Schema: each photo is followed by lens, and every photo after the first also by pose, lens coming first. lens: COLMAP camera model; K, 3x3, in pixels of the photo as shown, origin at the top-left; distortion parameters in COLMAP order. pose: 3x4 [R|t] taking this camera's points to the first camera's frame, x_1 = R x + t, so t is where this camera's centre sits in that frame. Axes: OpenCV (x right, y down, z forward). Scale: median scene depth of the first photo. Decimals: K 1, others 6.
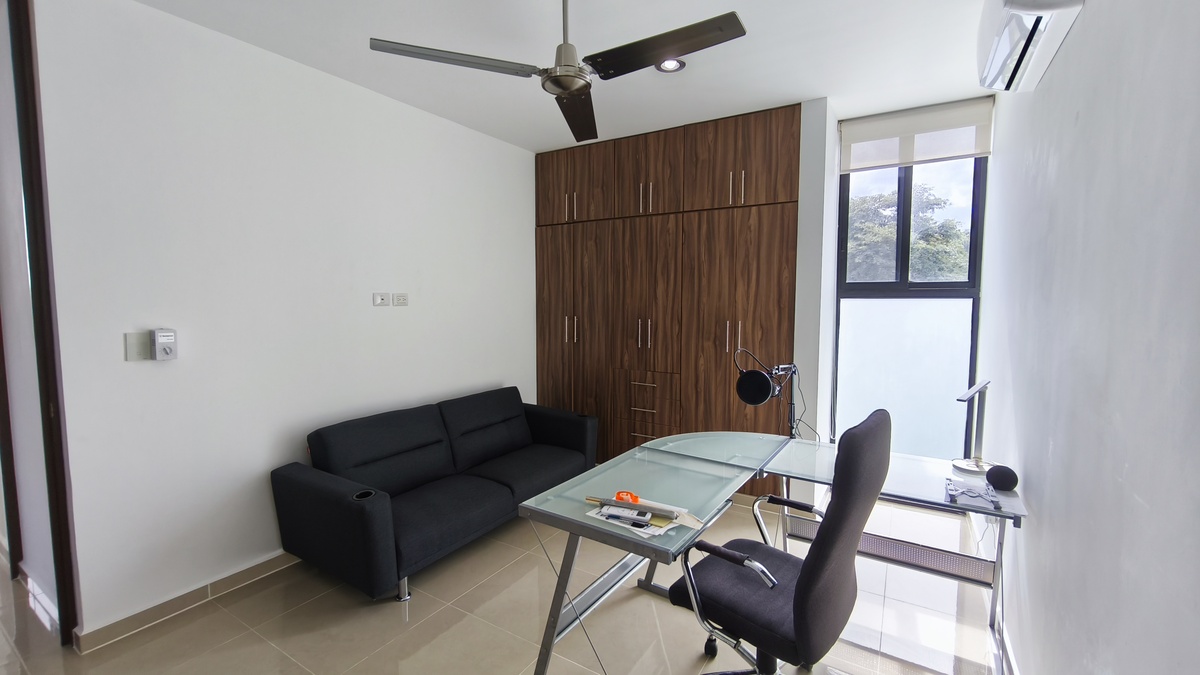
lens RADIAL K [[505.3, 0, 598.4], [0, 505.3, 336.2], [0, 0, 1]] dist [-0.000229, -0.000489]
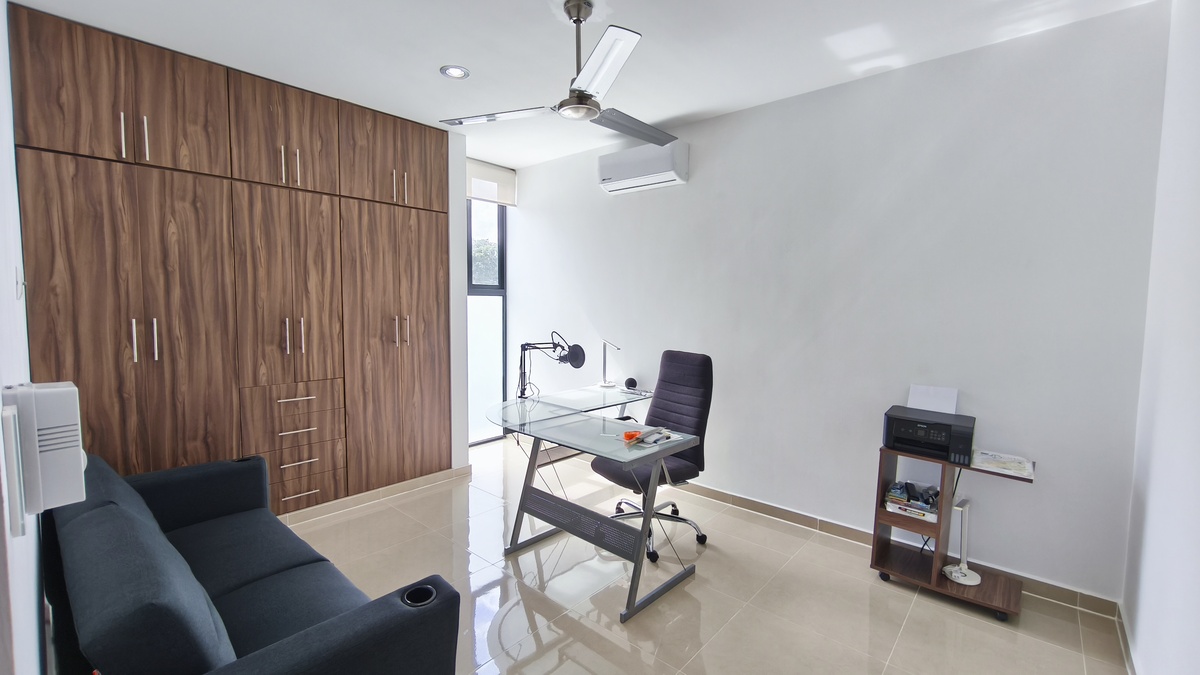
lens RADIAL K [[505.3, 0, 610.8], [0, 505.3, 333.0], [0, 0, 1]] dist [-0.000229, -0.000489]
pose [[0.136138, -0.063583, 0.988647, -0.650777], [0.061835, 0.996538, 0.055575, -0.024138], [-0.988758, 0.053567, 0.139598, 0.406646]]
